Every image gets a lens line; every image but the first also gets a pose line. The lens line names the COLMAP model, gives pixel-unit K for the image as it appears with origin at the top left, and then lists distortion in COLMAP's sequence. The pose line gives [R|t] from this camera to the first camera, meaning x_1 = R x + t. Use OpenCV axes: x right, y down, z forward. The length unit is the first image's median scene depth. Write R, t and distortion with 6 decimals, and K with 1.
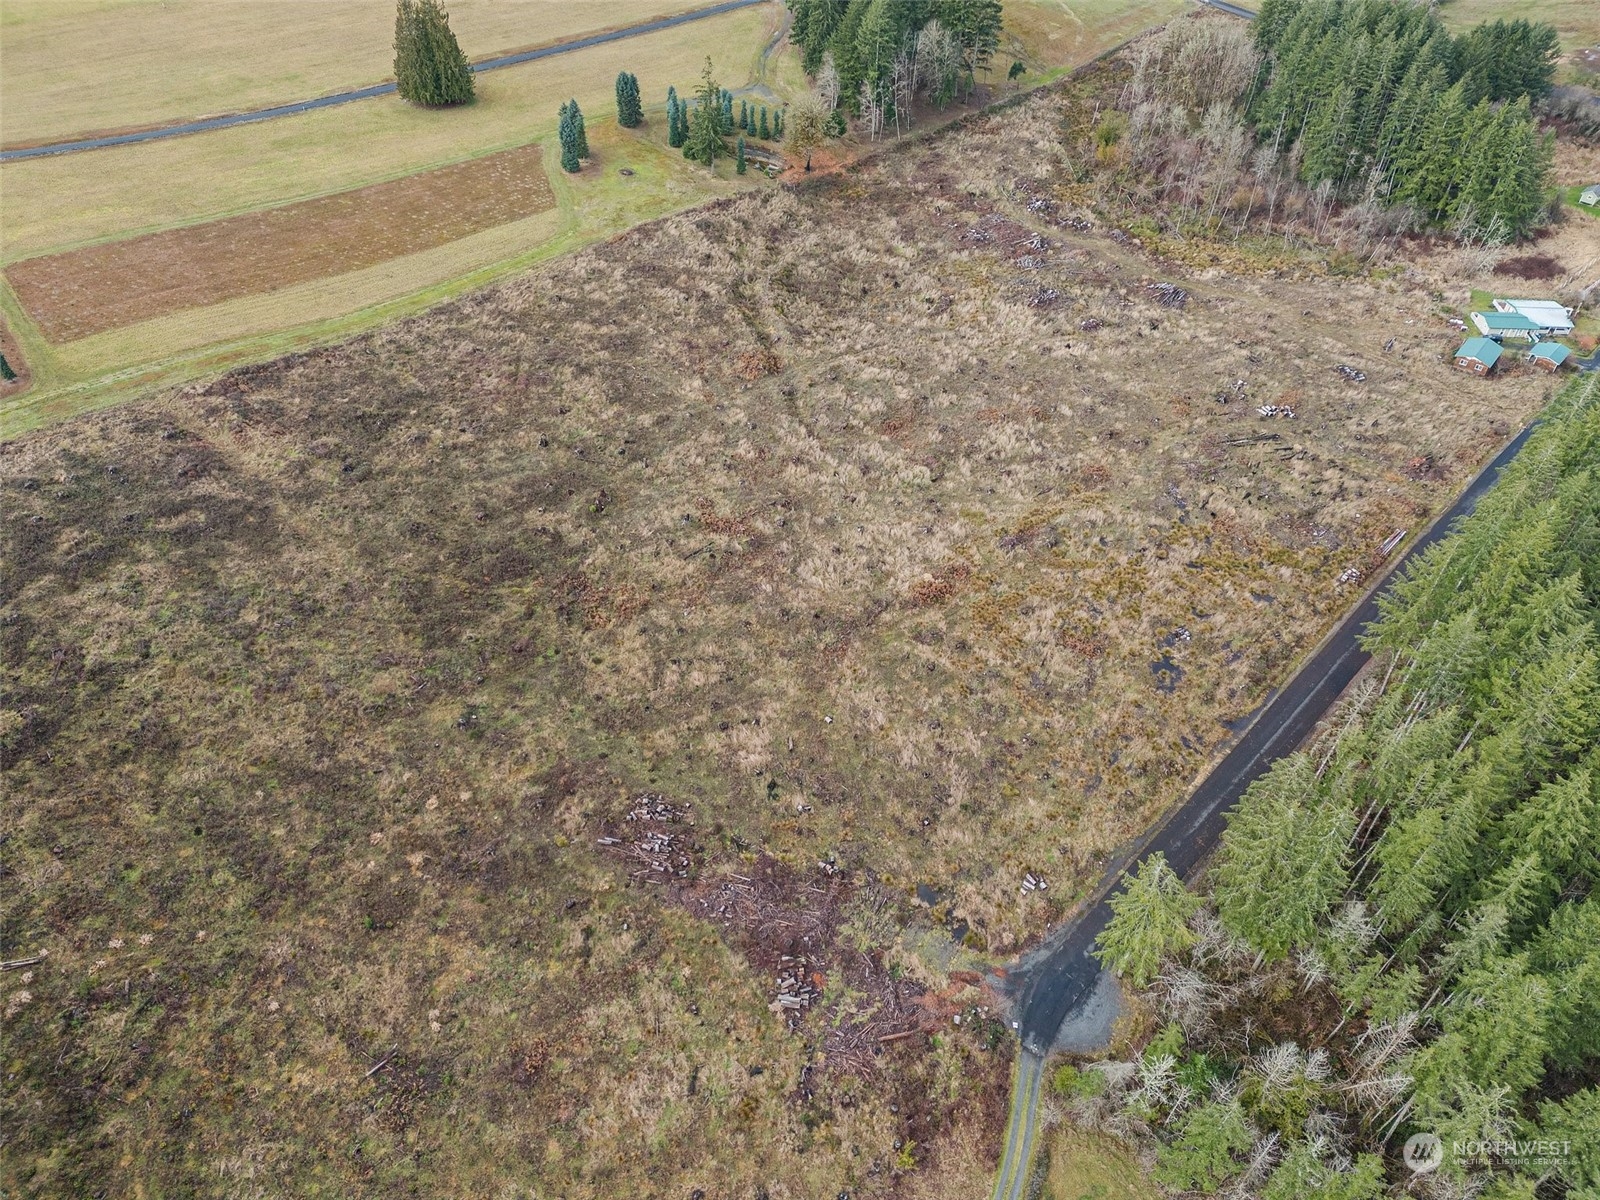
lens RADIAL K [[1167.5, 0, 800.6], [0, 1167.5, 607.3], [0, 0, 1]] dist [0.075648, -0.022331]
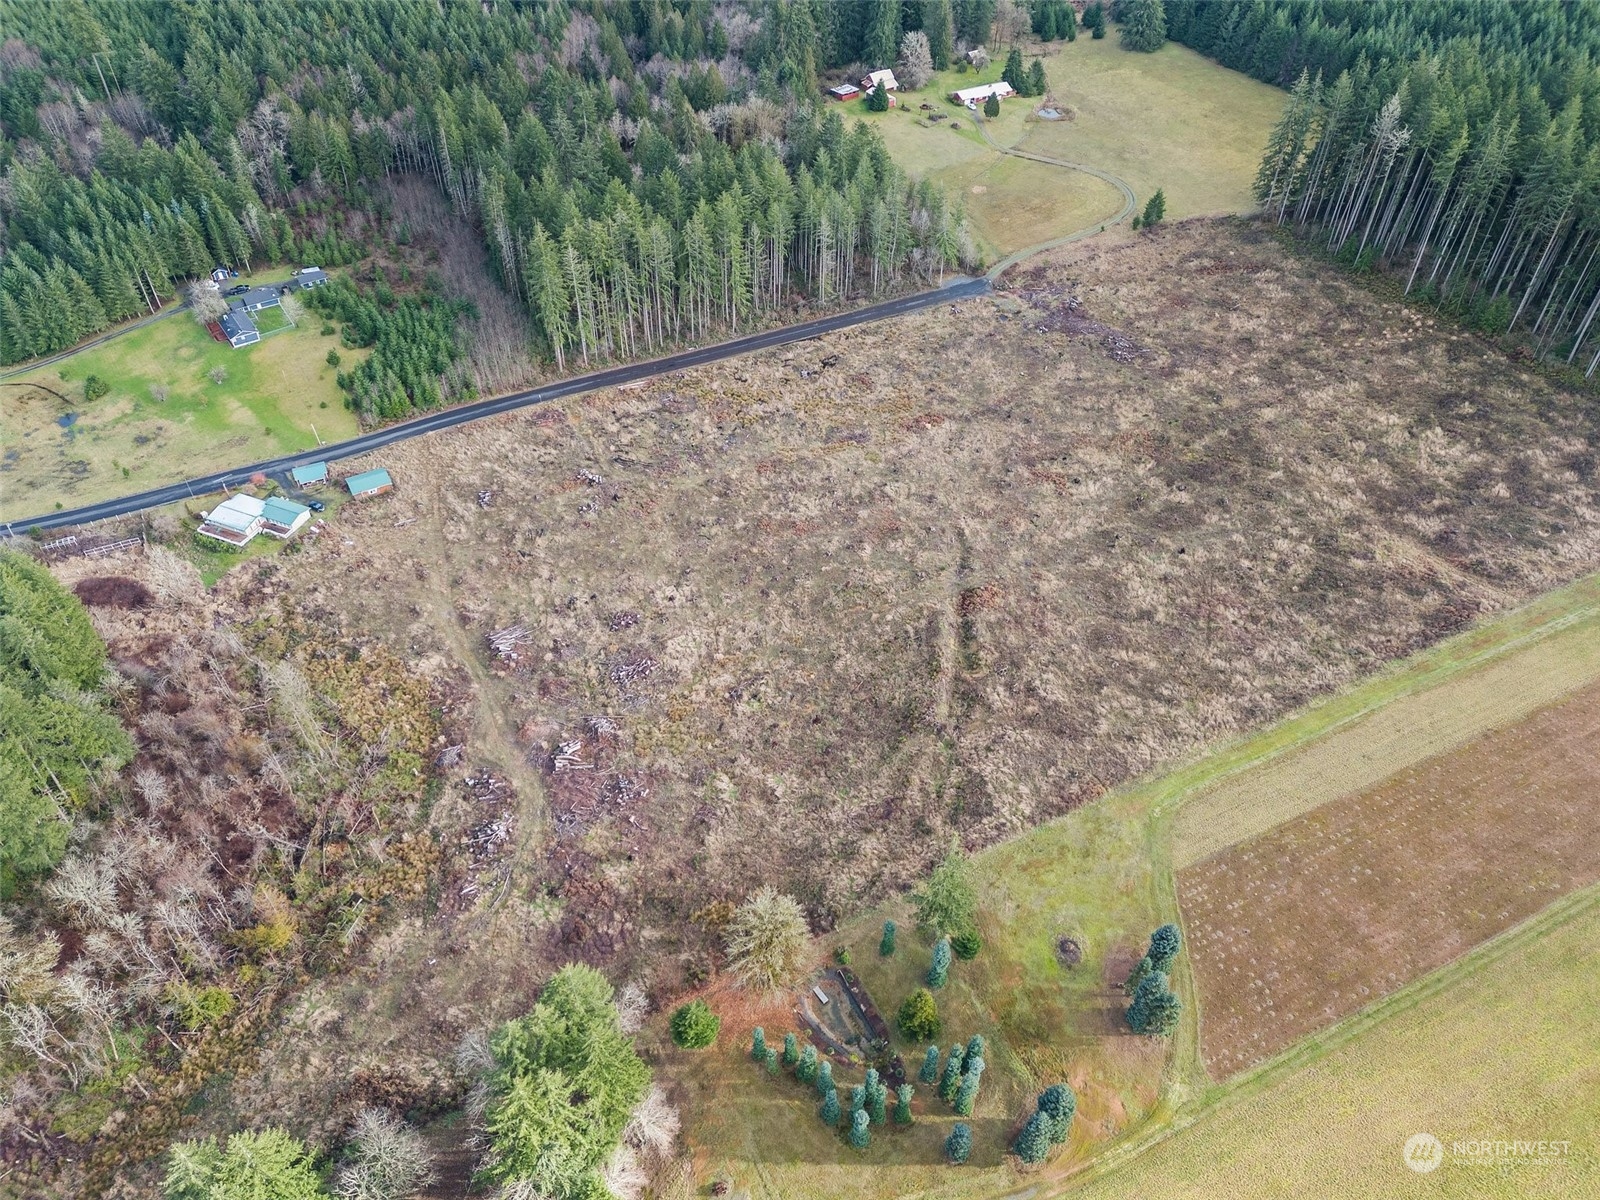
lens RADIAL K [[1167.5, 0, 798.1], [0, 1167.5, 597.8], [0, 0, 1]] dist [0.075648, -0.022331]
pose [[-0.932999, -0.272793, 0.234725, -0.155532], [0.223977, 0.070361, 0.972051, -1.543281], [-0.281685, 0.959496, -0.004548, 1.246835]]
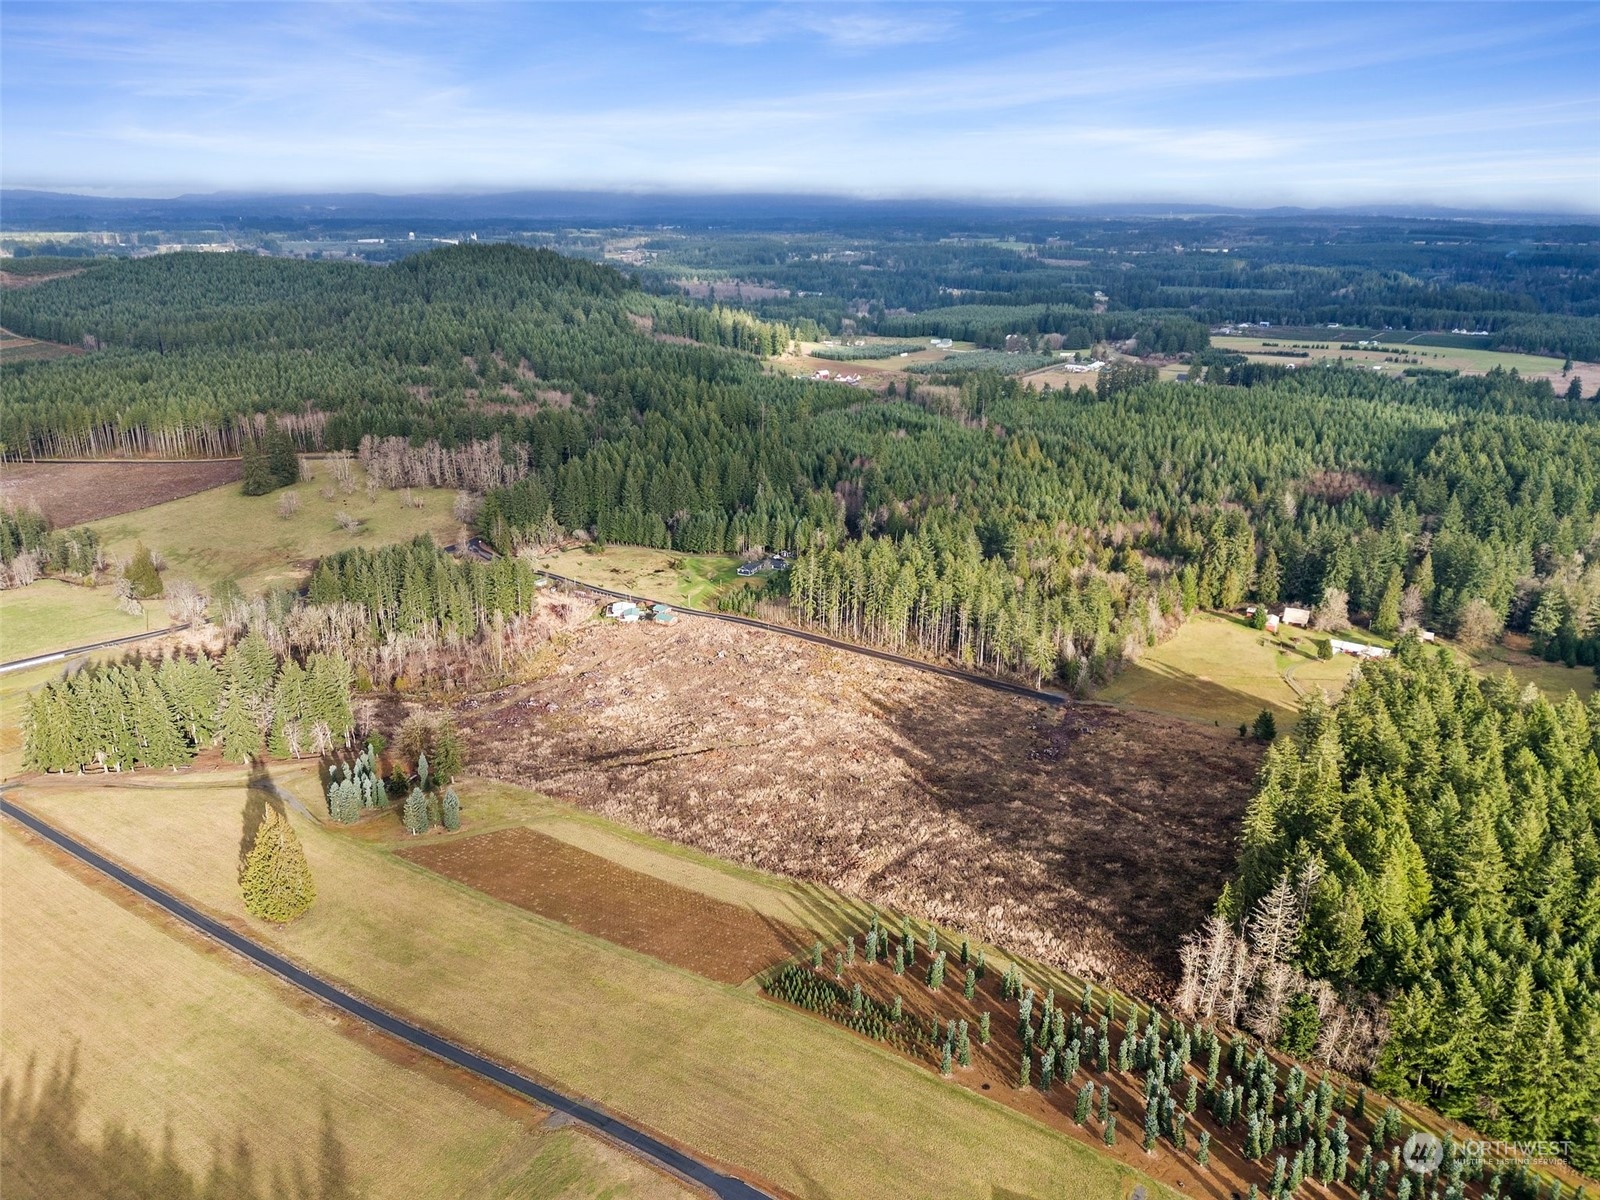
lens RADIAL K [[1167.5, 0, 803.6], [0, 1167.5, 599.9], [0, 0, 1]] dist [0.075648, -0.022331]
pose [[-0.132948, -0.336067, 0.932408, -1.836477], [0.674094, 0.659001, 0.333639, -0.976227], [-0.726582, 0.672887, 0.138928, 0.615666]]
